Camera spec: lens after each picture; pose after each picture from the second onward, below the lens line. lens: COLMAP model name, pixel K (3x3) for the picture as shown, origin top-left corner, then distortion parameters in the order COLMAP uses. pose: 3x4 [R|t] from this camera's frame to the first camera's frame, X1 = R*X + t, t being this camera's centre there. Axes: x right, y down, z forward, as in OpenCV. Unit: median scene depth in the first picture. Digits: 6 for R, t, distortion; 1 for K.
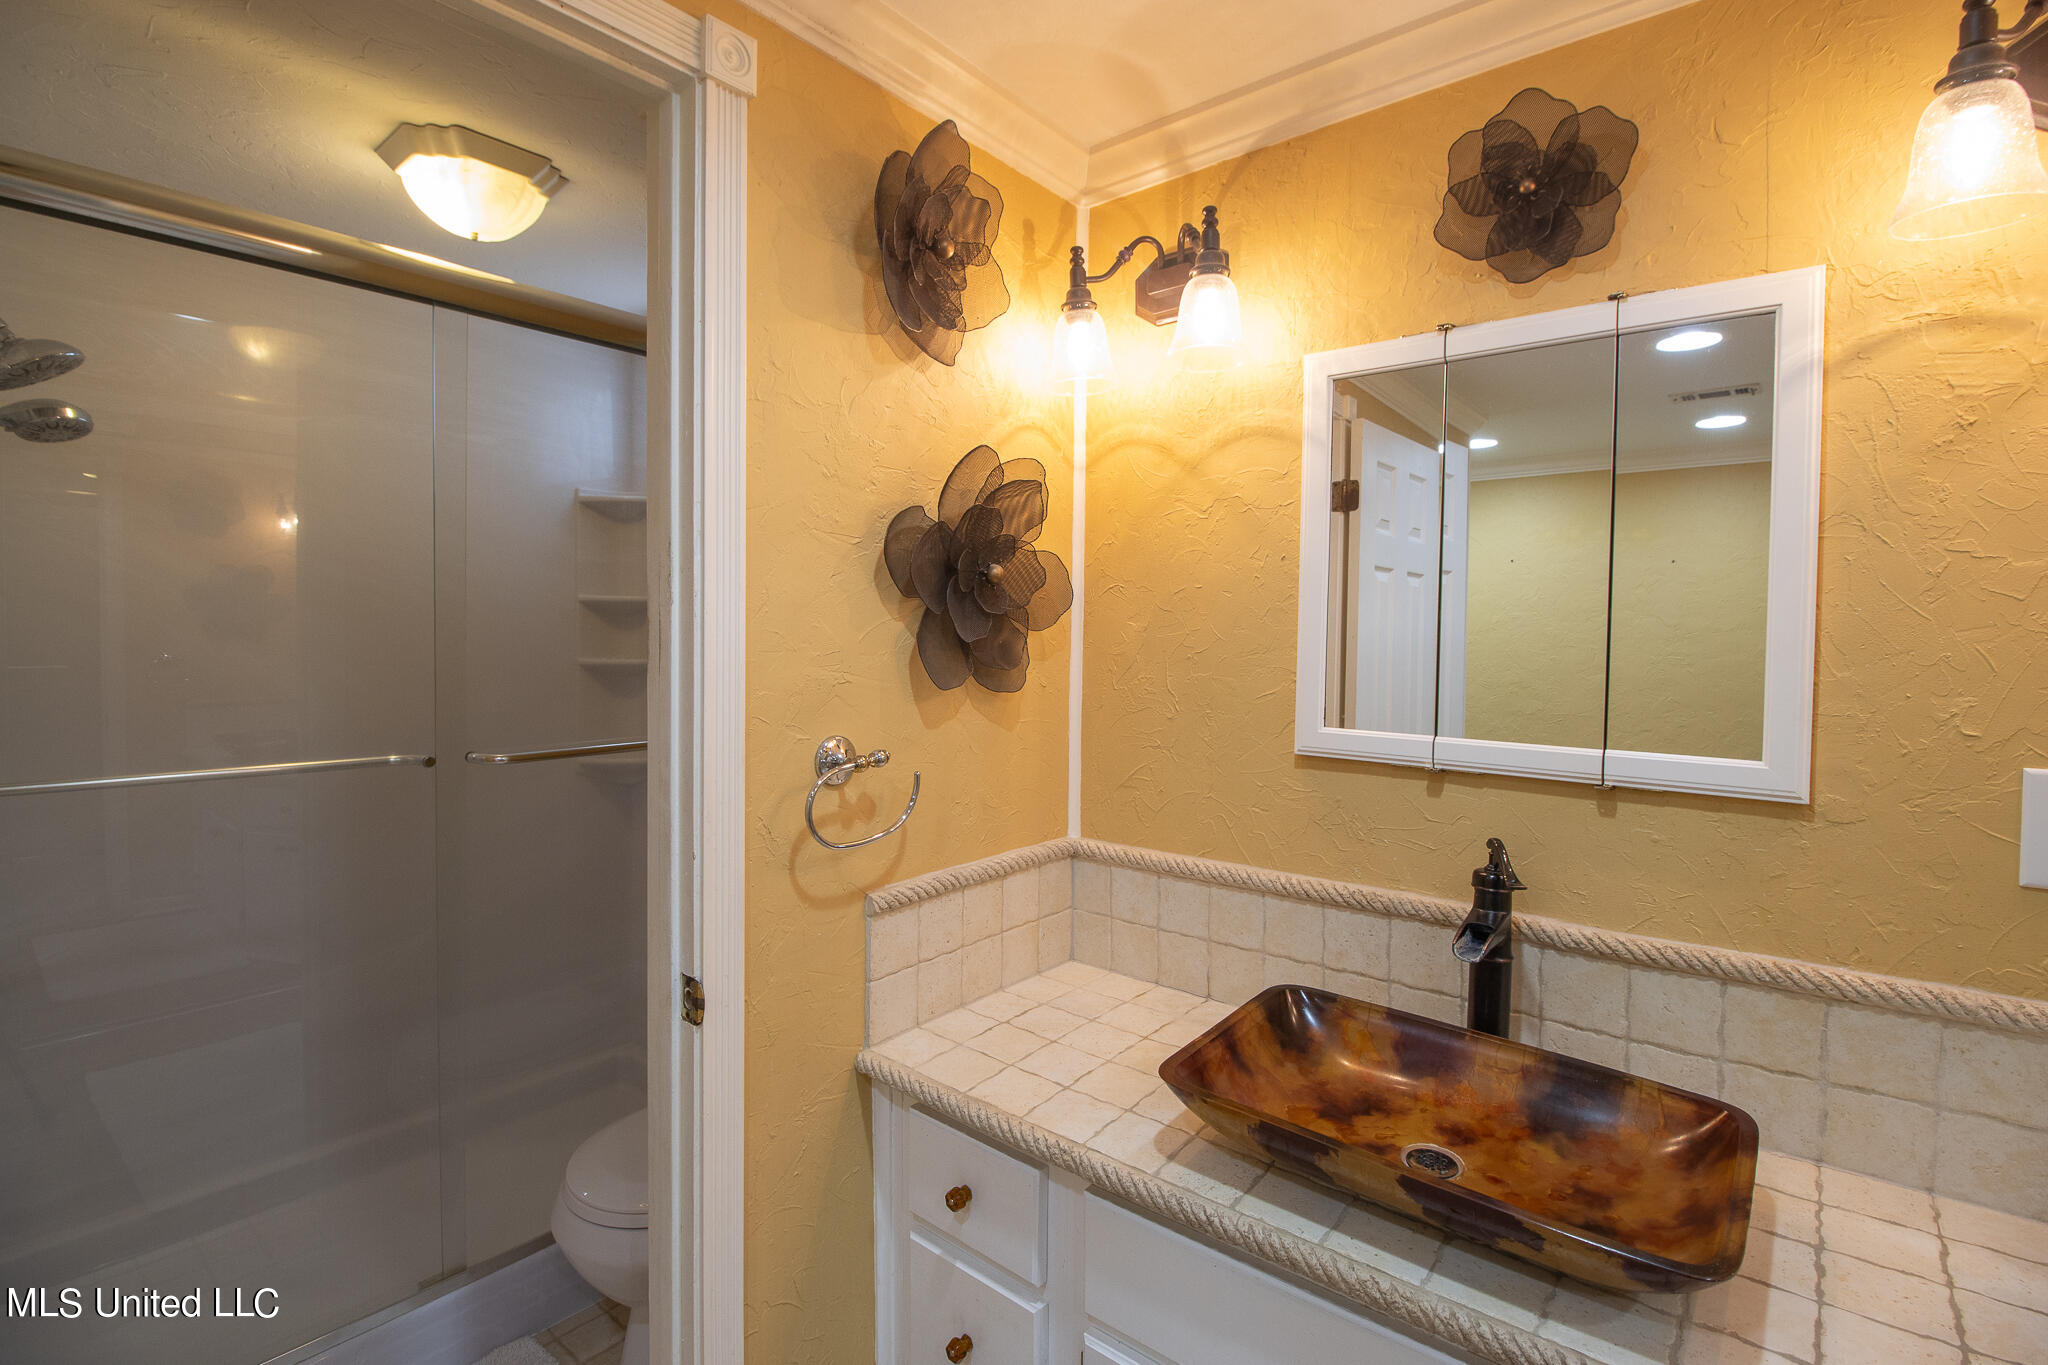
lens RADIAL K [[971.8, 0, 1018.7], [0, 971.8, 654.3], [0, 0, 1]] dist [0.004088, -0.014374]
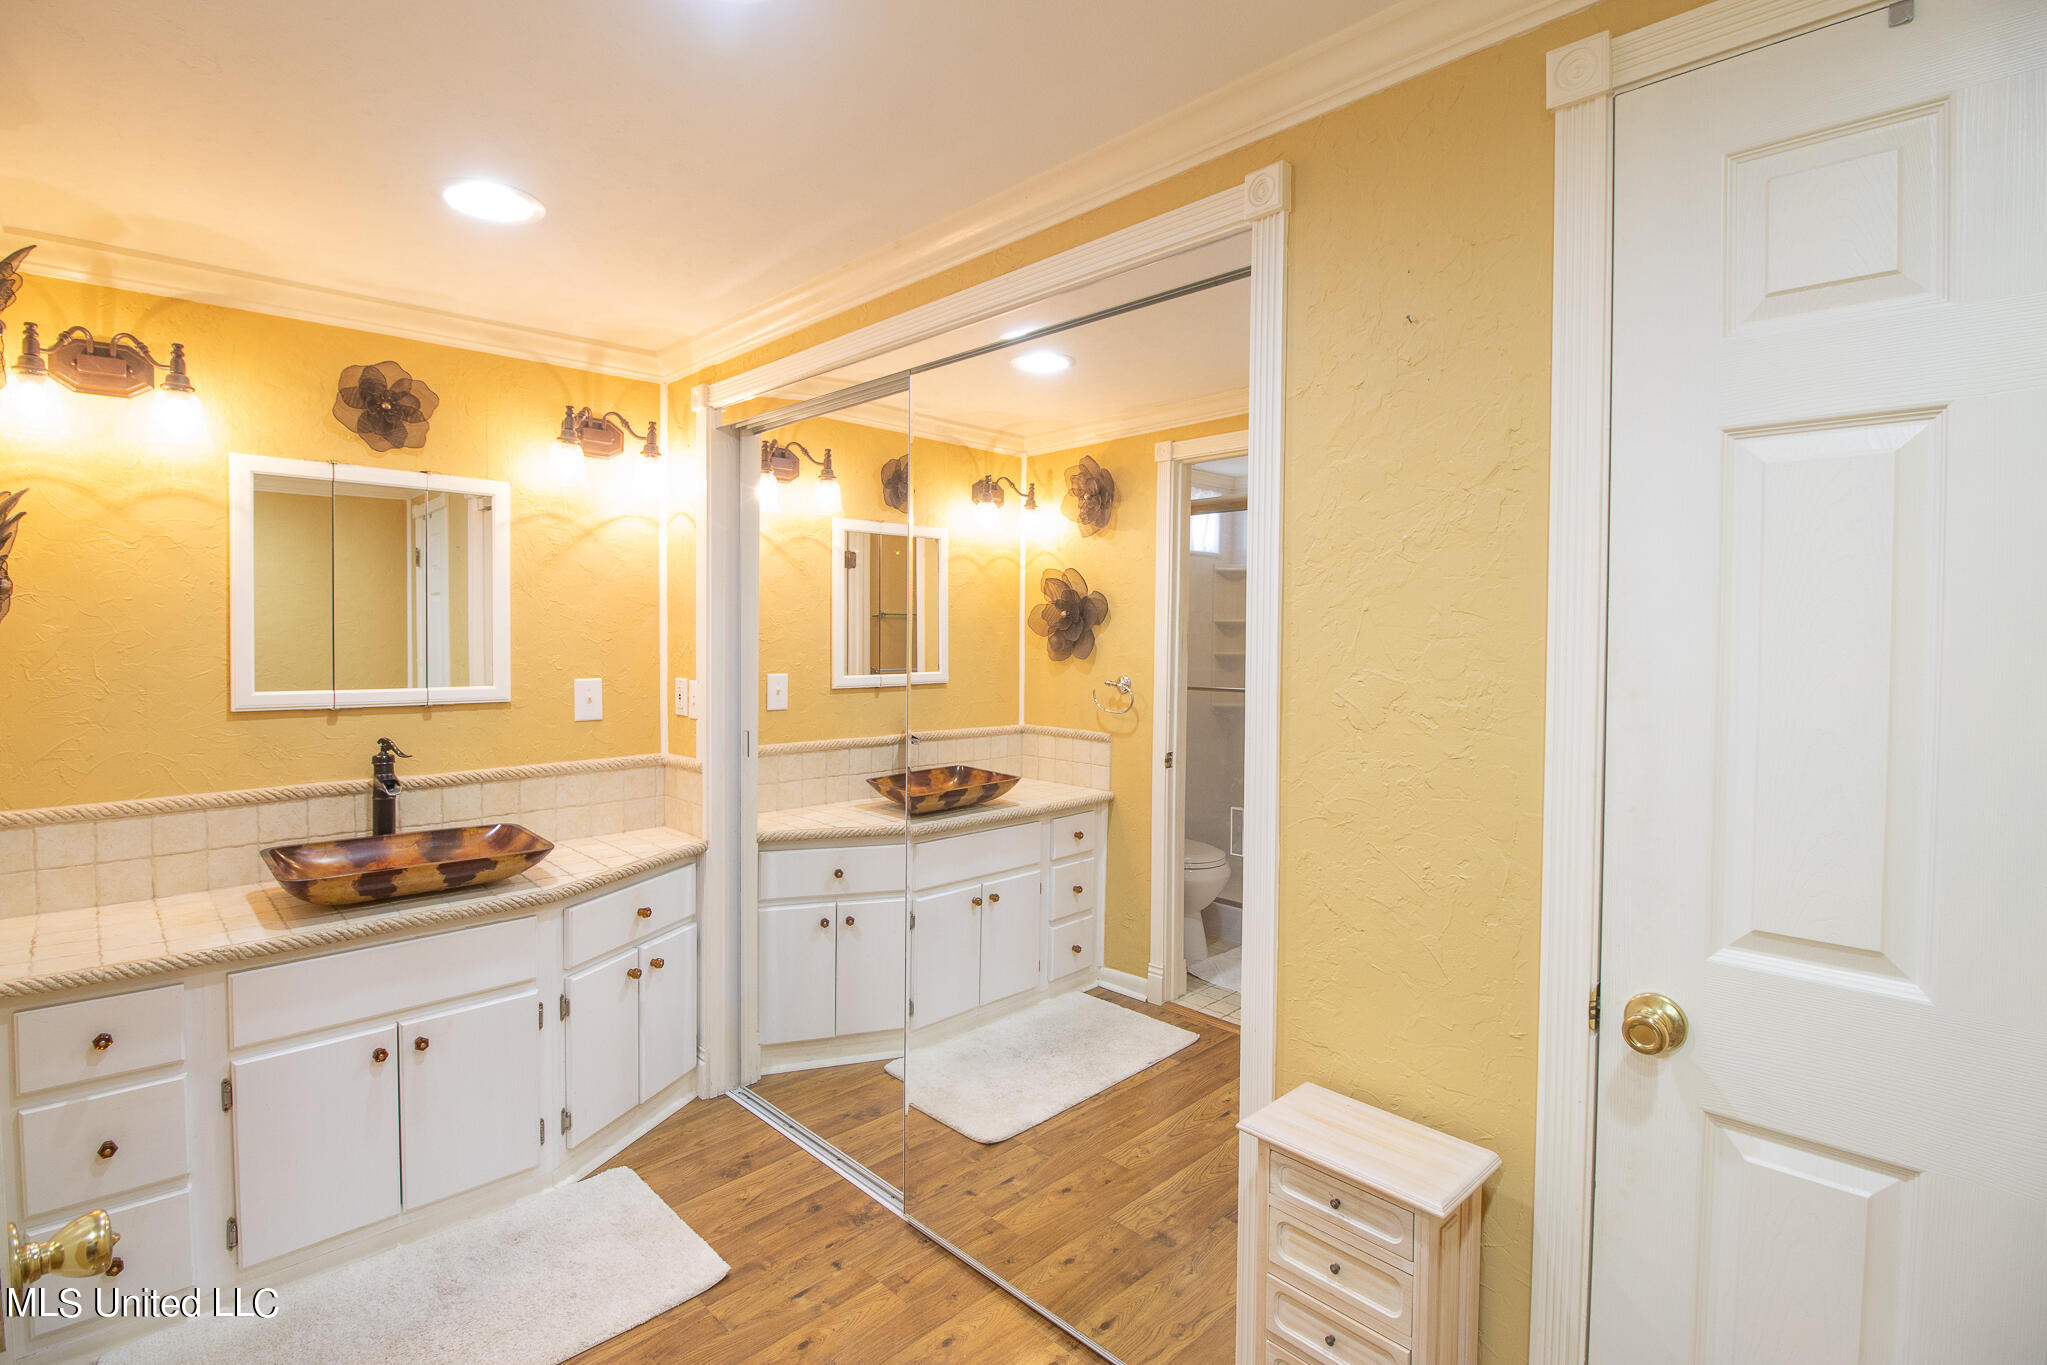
lens RADIAL K [[971.3, 0, 1018.2], [0, 971.3, 654.3], [0, 0, 1]] dist [0.004088, -0.014374]
pose [[0.092489, -0.027176, 0.995343, -1.250075], [0.024164, 0.999394, 0.025042, 0.004573], [-0.995420, 0.021736, 0.093090, -0.423502]]
